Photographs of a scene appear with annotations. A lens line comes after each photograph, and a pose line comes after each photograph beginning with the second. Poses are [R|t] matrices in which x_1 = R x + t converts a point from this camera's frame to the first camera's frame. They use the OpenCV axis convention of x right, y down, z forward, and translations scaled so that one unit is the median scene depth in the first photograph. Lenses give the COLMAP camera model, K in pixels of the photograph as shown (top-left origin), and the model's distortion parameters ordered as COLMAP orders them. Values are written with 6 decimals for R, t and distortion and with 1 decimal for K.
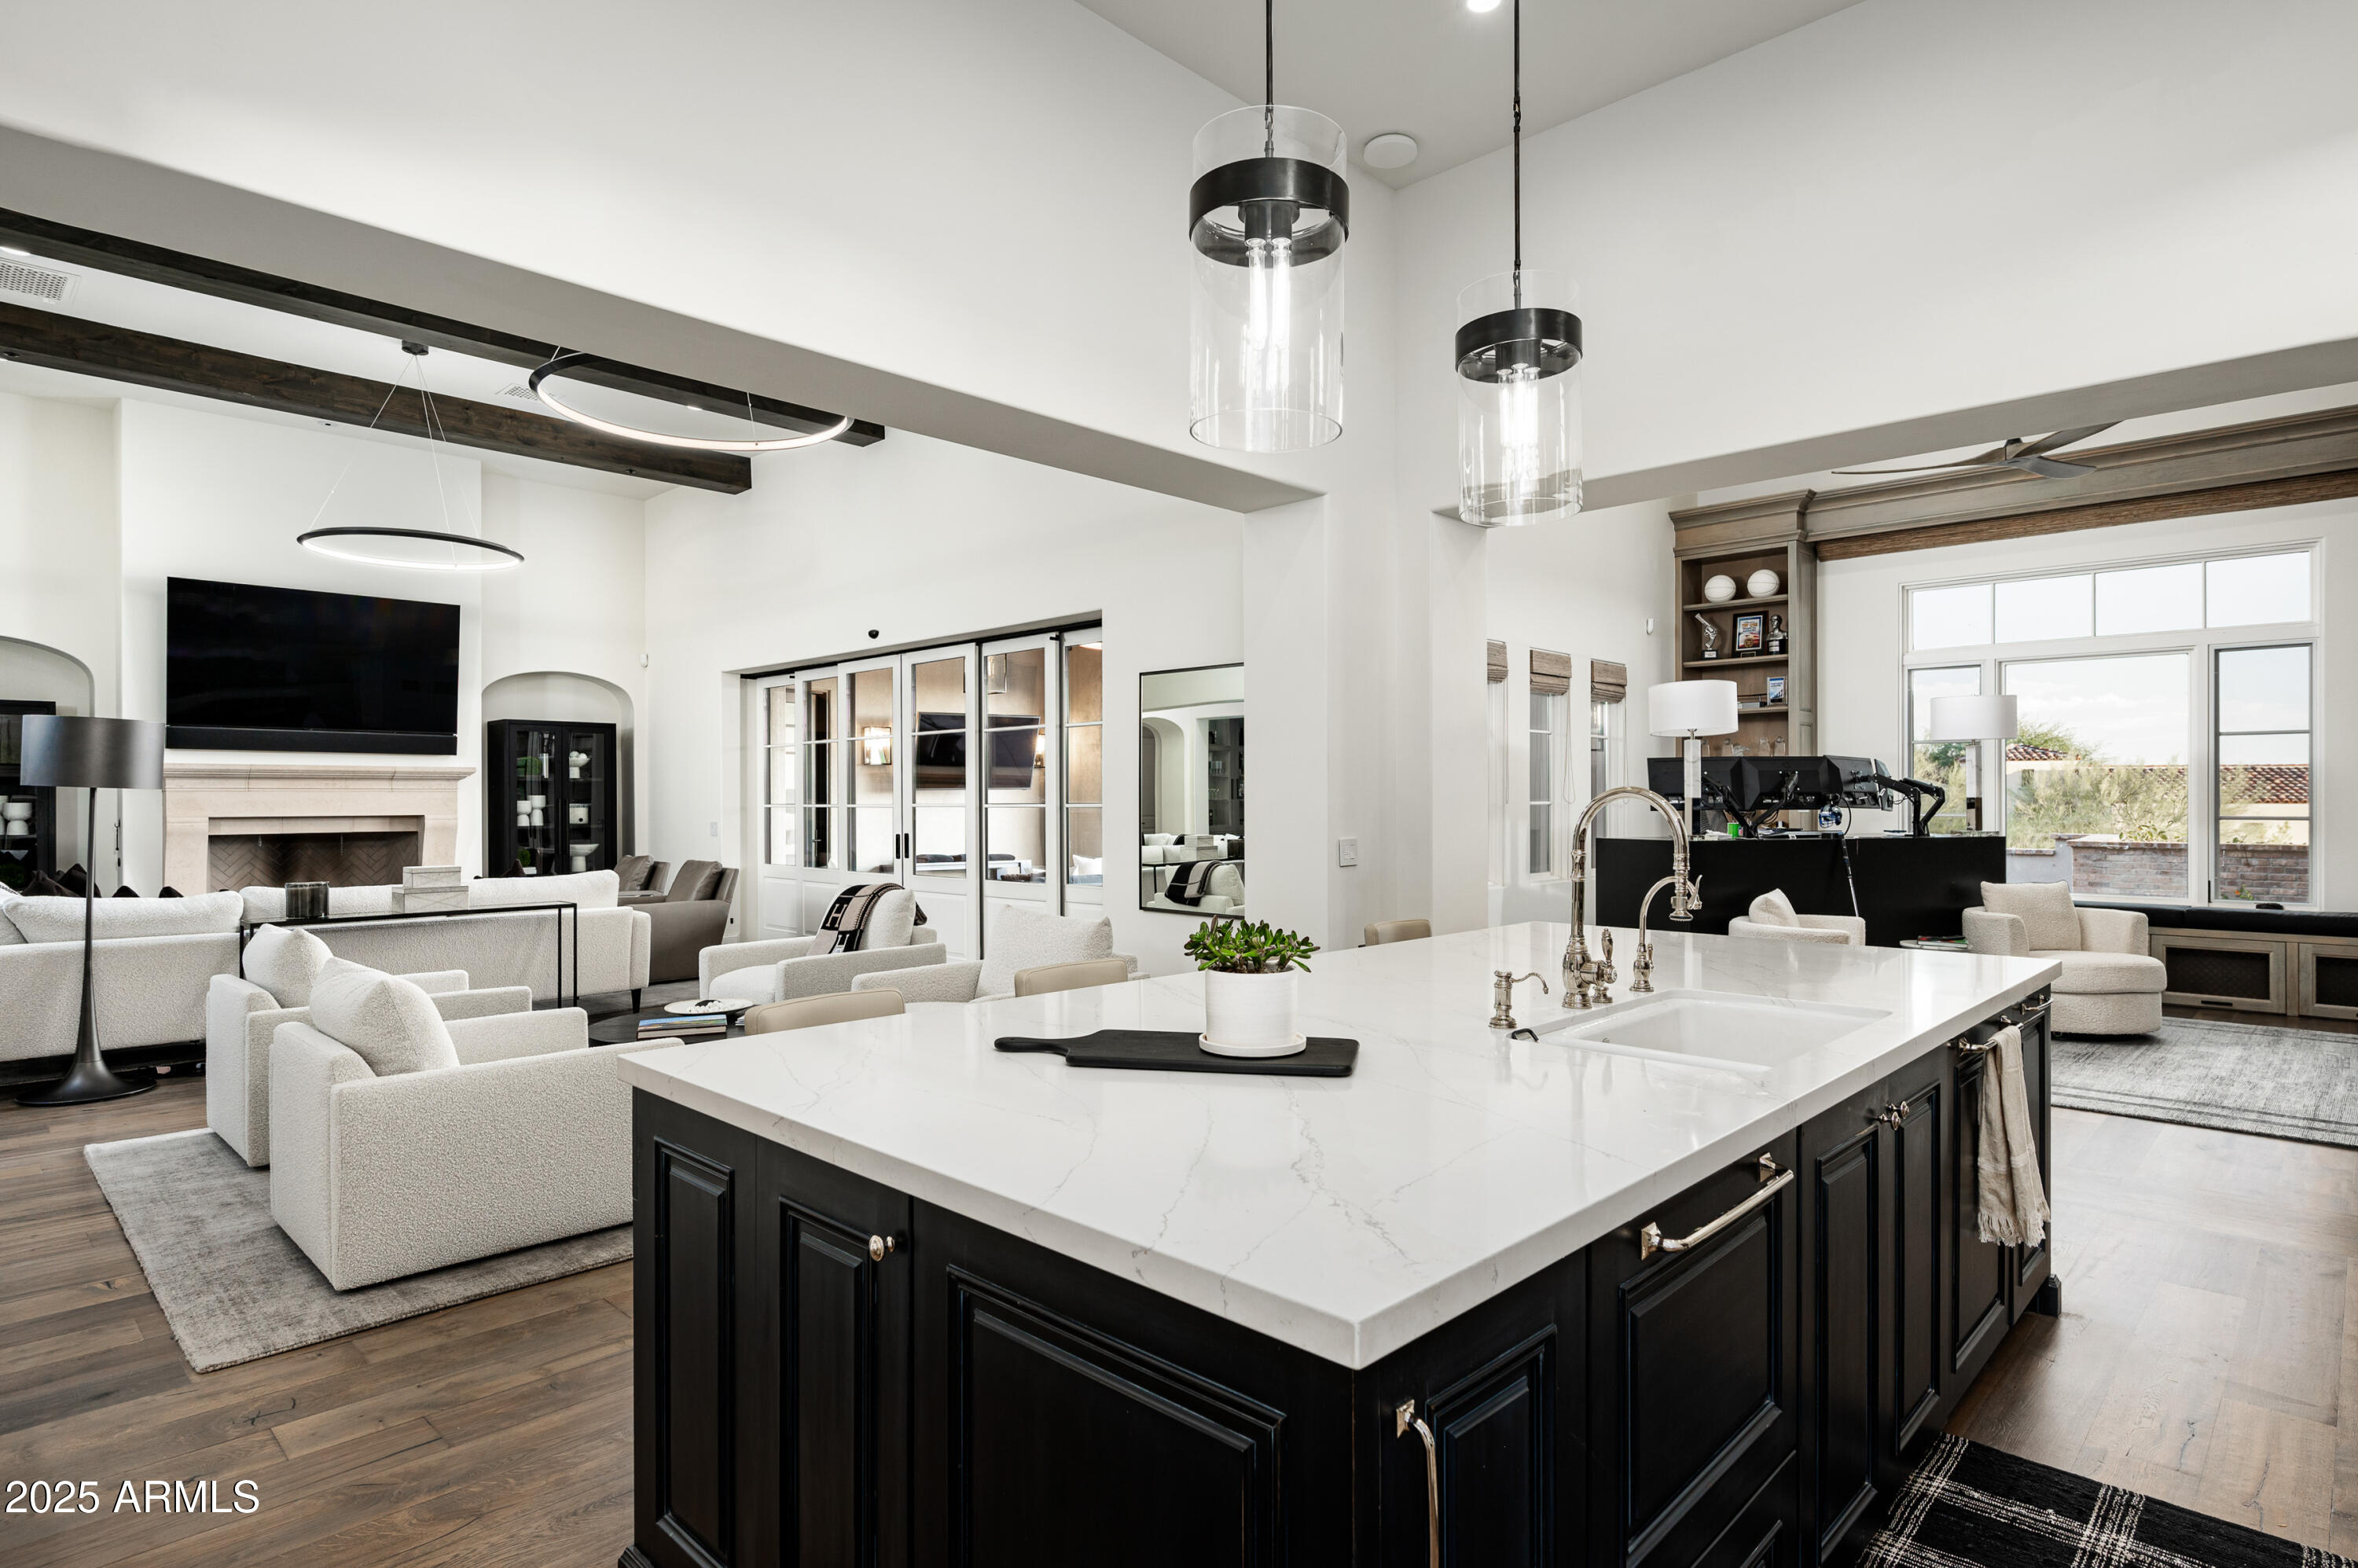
lens RADIAL K [[1240.2, 0, 1184.1], [0, 1240.2, 799.0], [0, 0, 1]] dist [0.000690, -0.000299]
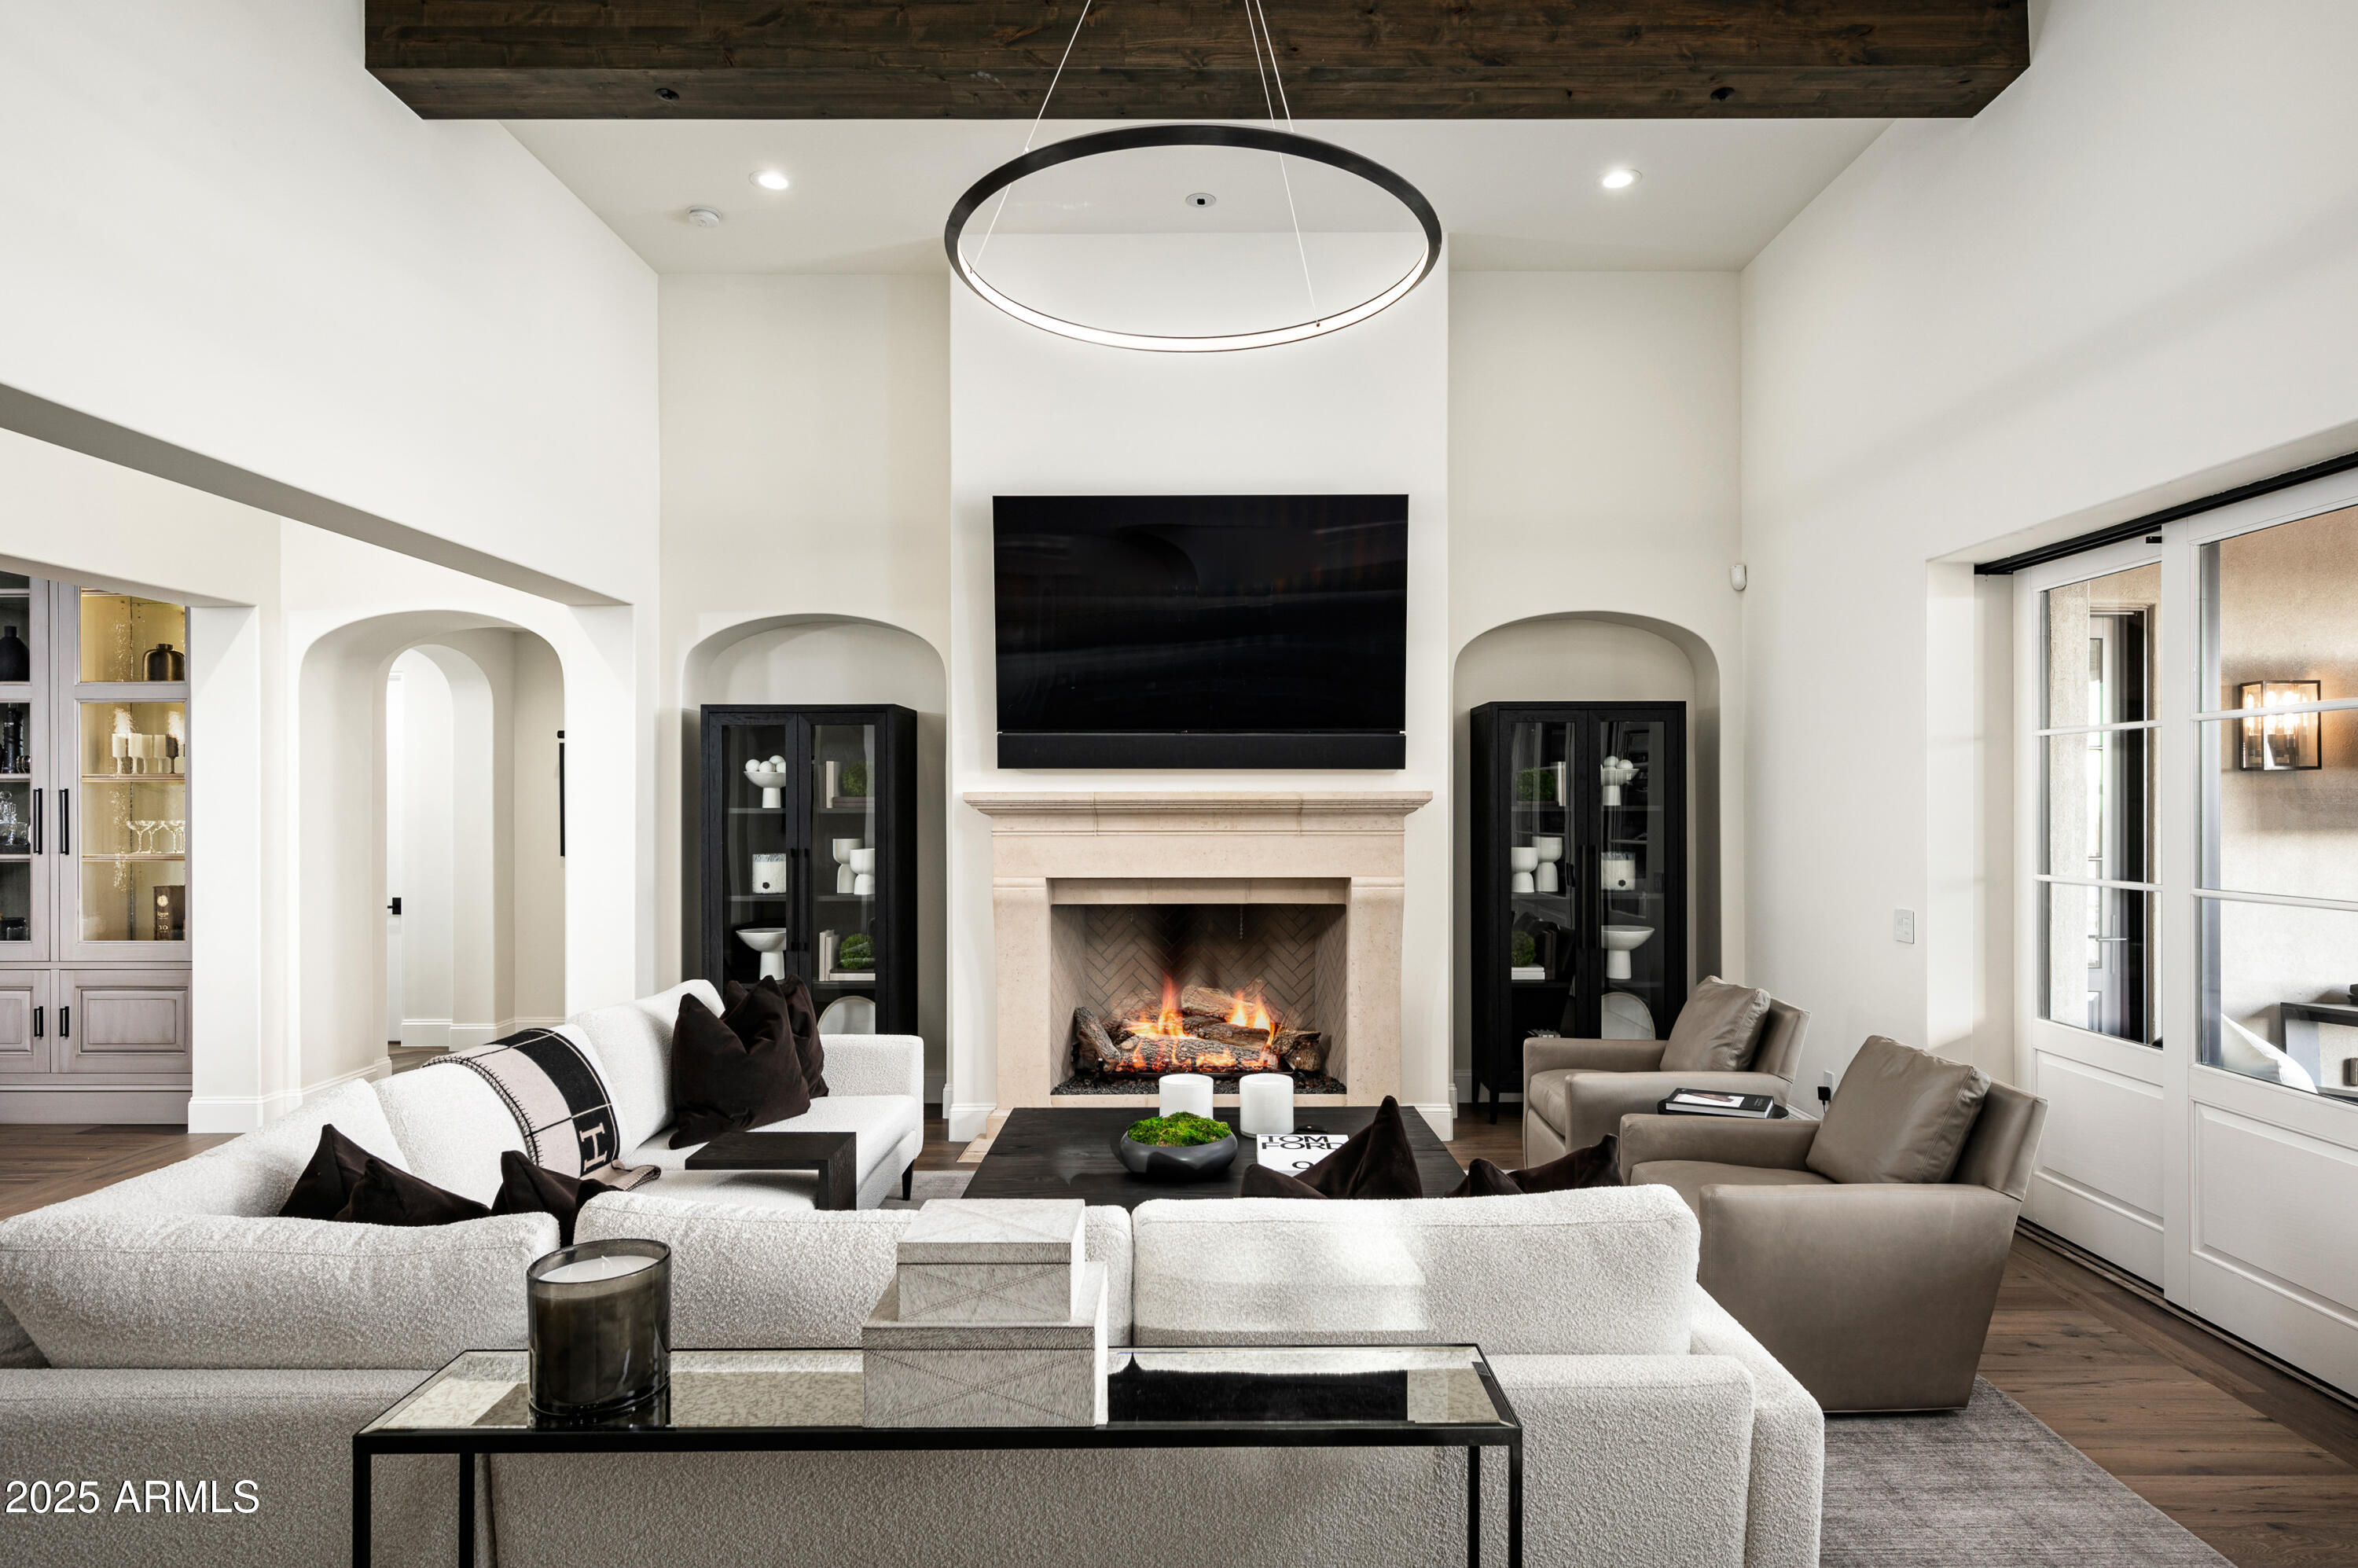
lens RADIAL K [[1292.4, 0, 1187.8], [0, 1292.4, 809.5], [0, 0, 1]] dist [-0.000525, -0.000057]
pose [[0.698034, 0.005516, -0.716043, -0.236396], [-0.001037, 0.999977, 0.006692, -0.020704], [0.716064, -0.003929, 0.698024, 0.517465]]
